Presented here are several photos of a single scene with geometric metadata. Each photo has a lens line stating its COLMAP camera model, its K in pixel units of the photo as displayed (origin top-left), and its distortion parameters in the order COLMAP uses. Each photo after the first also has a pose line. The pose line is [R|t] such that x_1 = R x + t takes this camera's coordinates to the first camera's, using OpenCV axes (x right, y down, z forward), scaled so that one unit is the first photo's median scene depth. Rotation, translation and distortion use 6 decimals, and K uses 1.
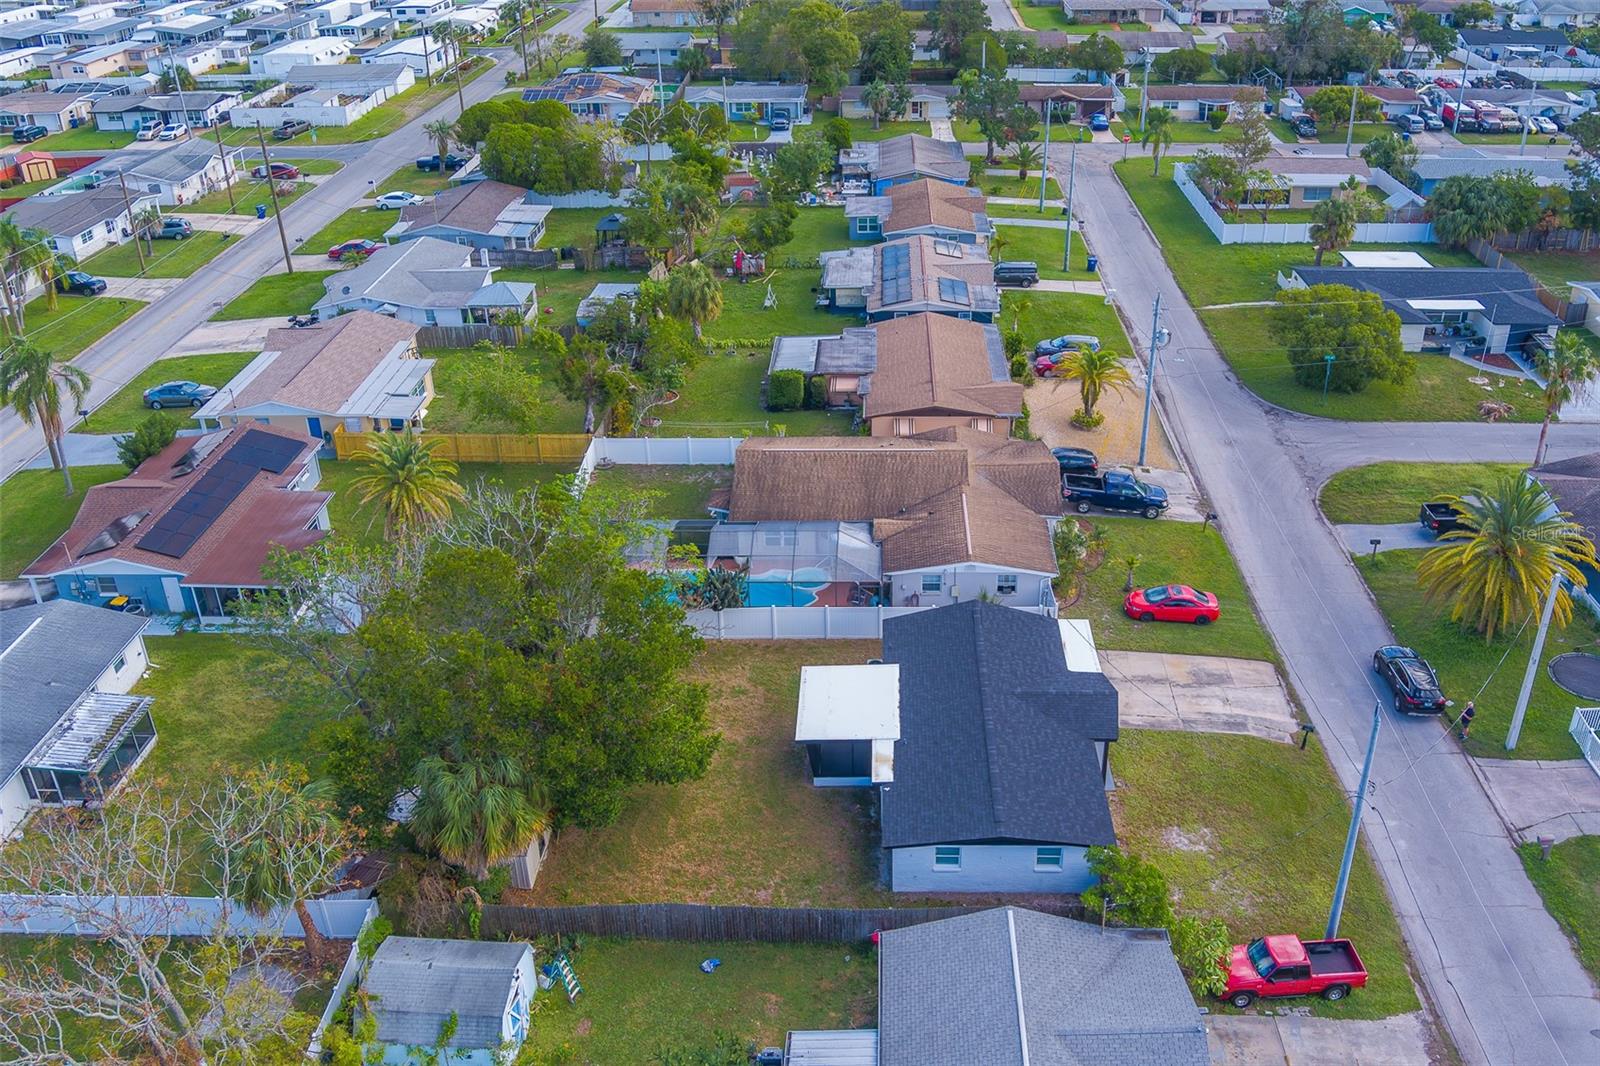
lens RADIAL K [[1321.1, 0, 888.0], [0, 1321.1, 531.2], [0, 0, 1]] dist [-0.061566, 0.009869]
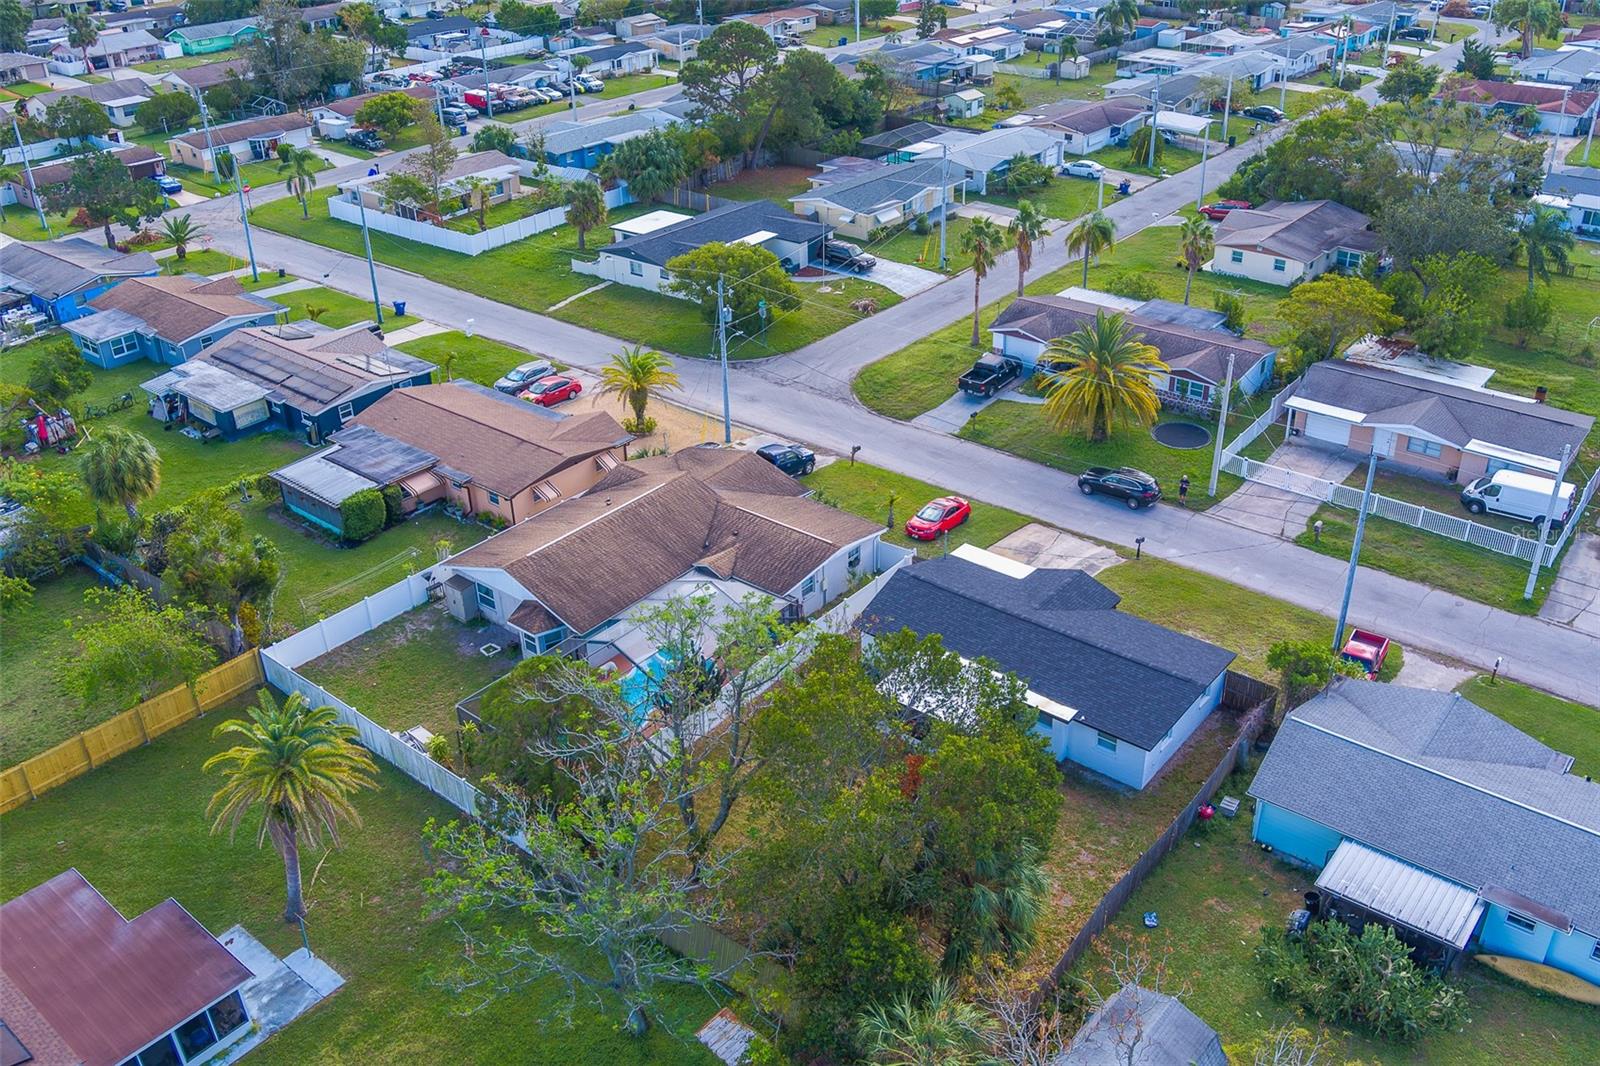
lens RADIAL K [[1320.0, 0, 828.3], [0, 1320.0, 534.8], [0, 0, 1]] dist [-0.059410, 0.003430]
pose [[0.625215, -0.393107, 0.674220, -0.430724], [0.395178, 0.904410, 0.160866, -0.105580], [-0.673009, 0.165861, 0.720798, 0.180322]]
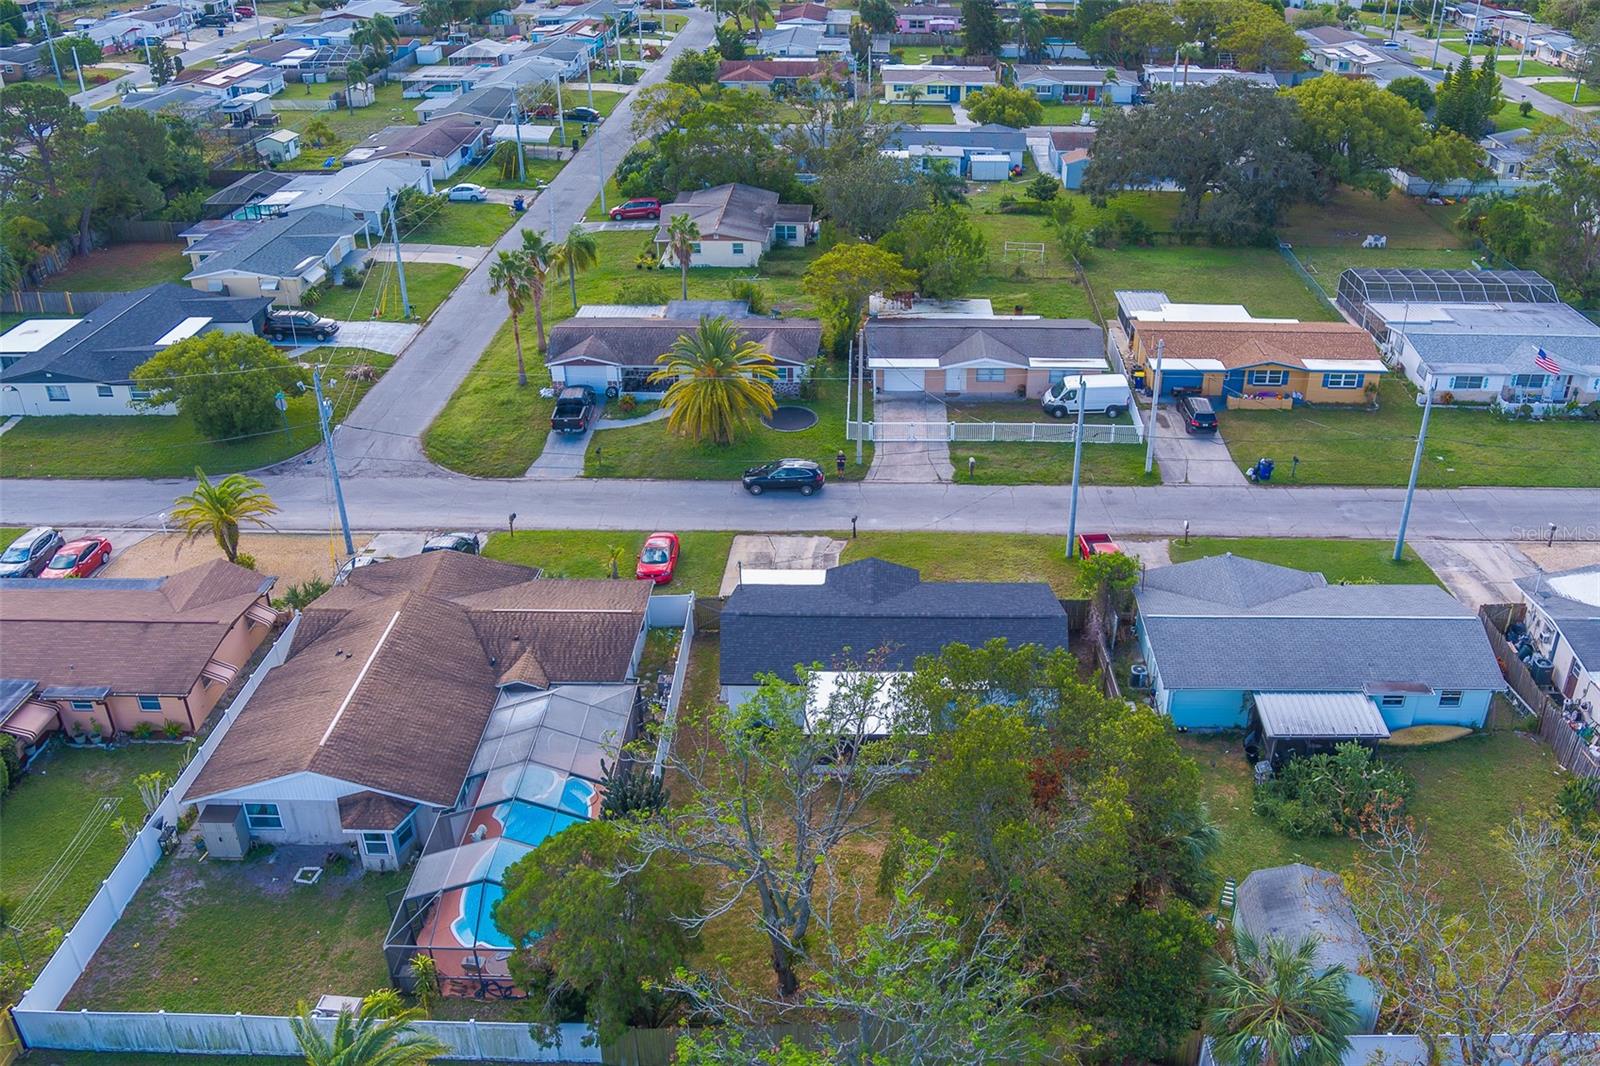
lens RADIAL K [[1293.5, 0, 871.1], [0, 1293.5, 530.4], [0, 0, 1]] dist [-0.056155, 0.002220]
pose [[0.008730, -0.491650, 0.870749, -0.486908], [0.481425, 0.765287, 0.427277, -0.231524], [-0.876444, 0.415470, 0.243373, 0.413193]]
